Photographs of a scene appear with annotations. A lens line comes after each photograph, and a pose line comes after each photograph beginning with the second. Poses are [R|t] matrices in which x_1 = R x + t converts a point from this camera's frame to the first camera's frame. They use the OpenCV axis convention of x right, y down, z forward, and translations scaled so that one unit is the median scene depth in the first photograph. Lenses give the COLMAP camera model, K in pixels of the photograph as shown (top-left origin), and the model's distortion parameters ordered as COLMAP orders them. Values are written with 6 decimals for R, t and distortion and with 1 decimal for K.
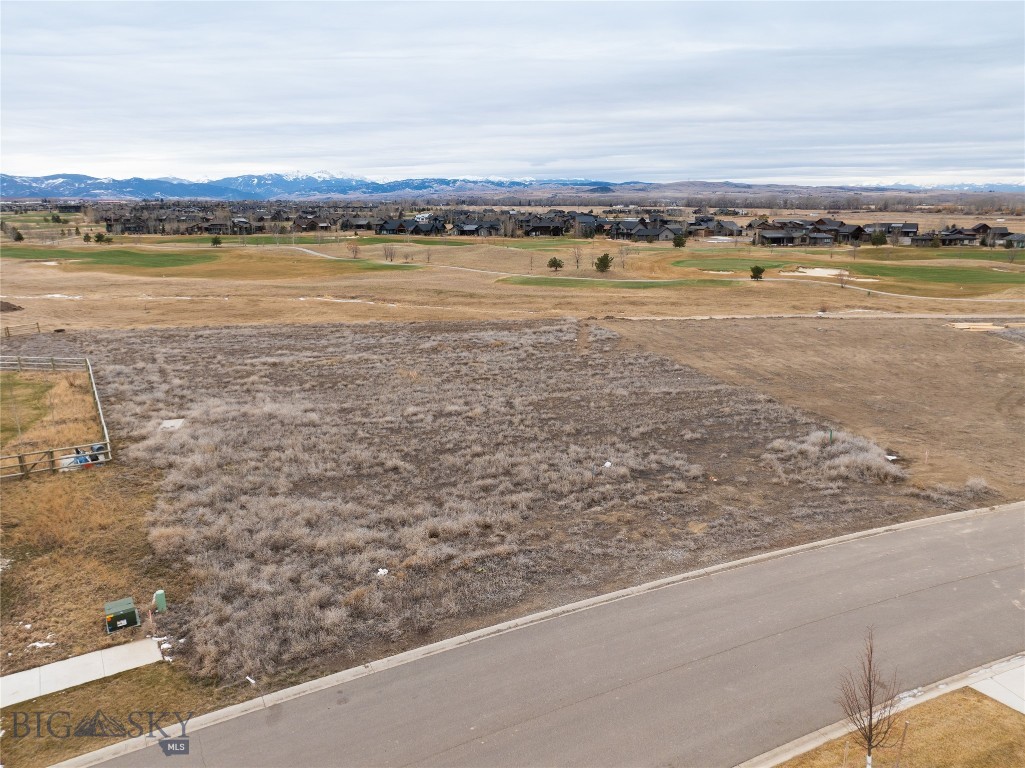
lens RADIAL K [[722.4, 0, 516.8], [0, 722.4, 380.7], [0, 0, 1]] dist [-0.032877, -0.011718]
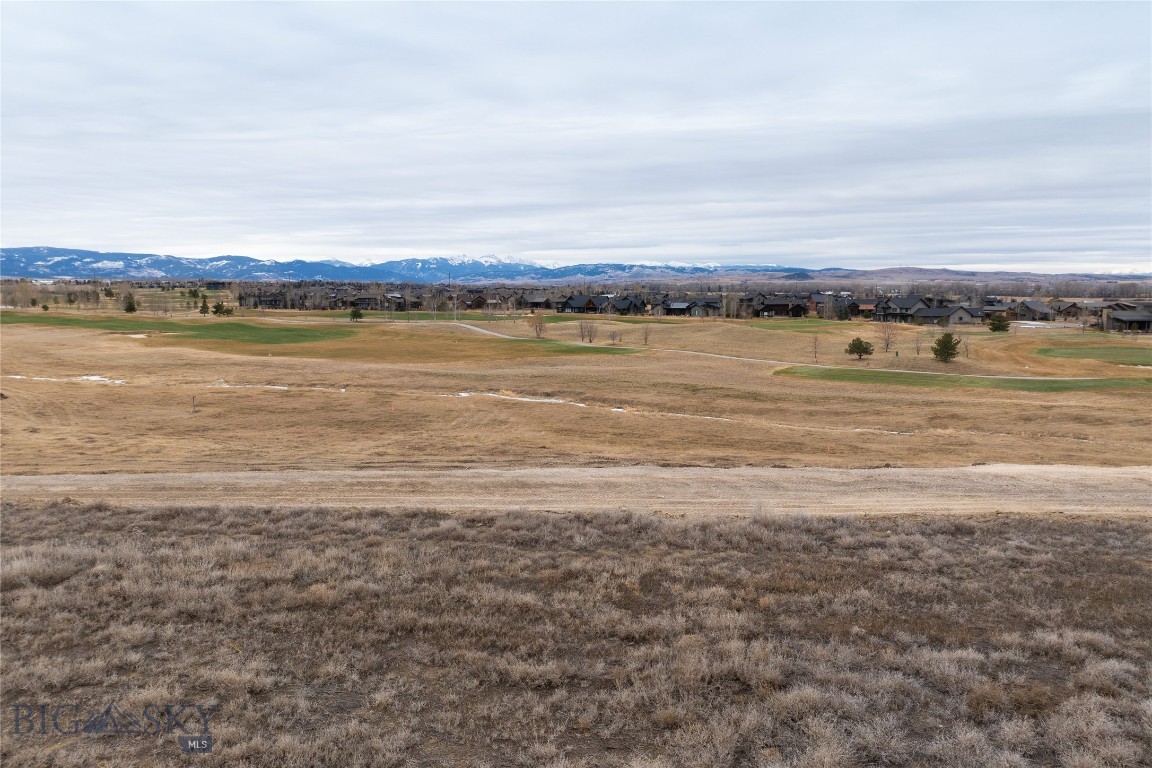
lens RADIAL K [[810.8, 0, 579.7], [0, 810.8, 401.2], [0, 0, 1]] dist [-0.025520, -0.021245]
pose [[0.989526, 0.026673, -0.141866, -0.072762], [-0.041523, 0.993839, -0.102765, -0.029090], [0.138251, 0.107579, 0.984537, 0.238416]]
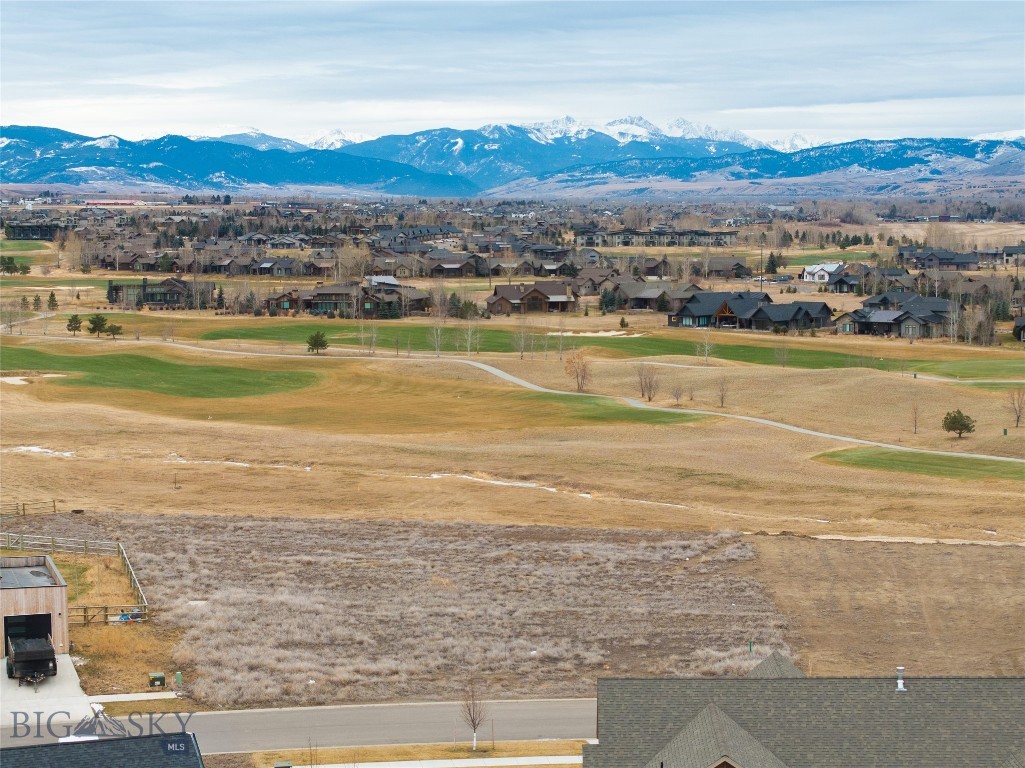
lens RADIAL K [[2057.6, 0, 514.9], [0, 2057.6, 380.4], [0, 0, 1]] dist [-0.091172, 0.000000]
pose [[0.952072, 0.030153, -0.304383, 0.158351], [-0.076939, 0.986741, -0.142909, 0.023026], [0.296038, 0.159478, 0.941769, -0.318321]]
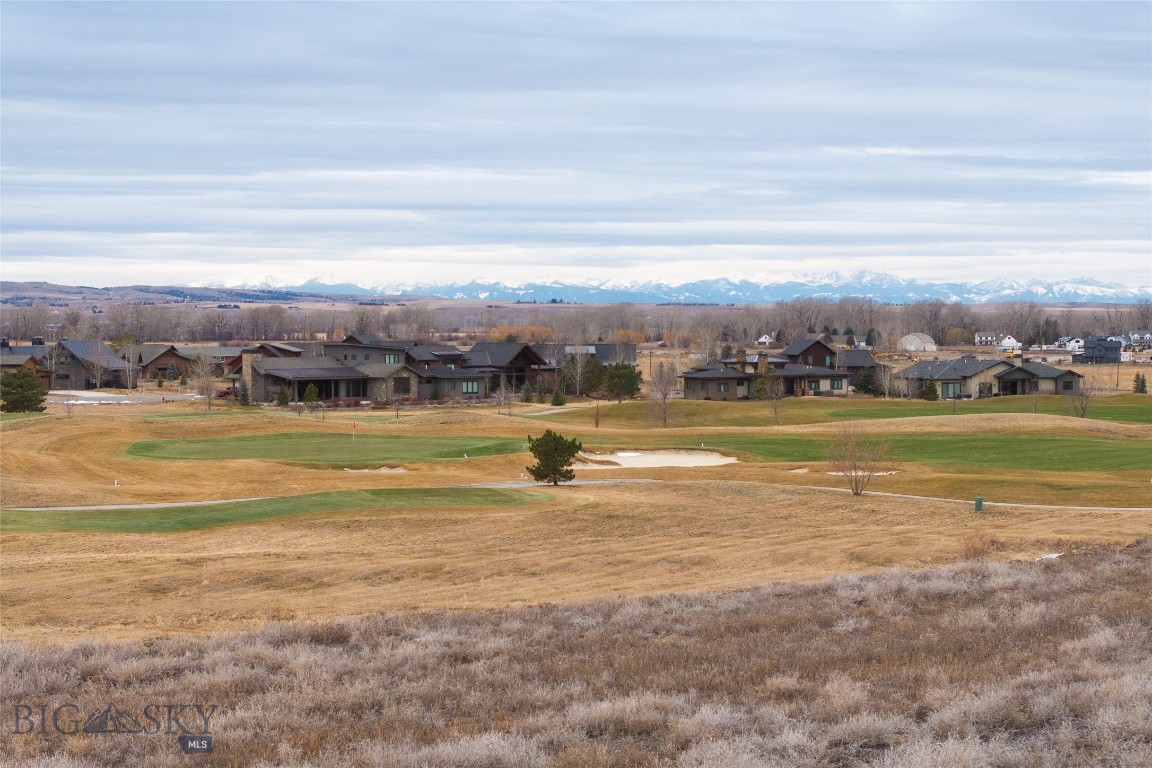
lens RADIAL K [[2302.1, 0, 572.4], [0, 2302.1, 384.6], [0, 0, 1]] dist [-0.058463, 0.000000]
pose [[0.832154, -0.007164, 0.554498, -0.097392], [0.128836, 0.975054, -0.180750, -0.016421], [-0.539370, 0.221851, 0.812319, 0.224801]]
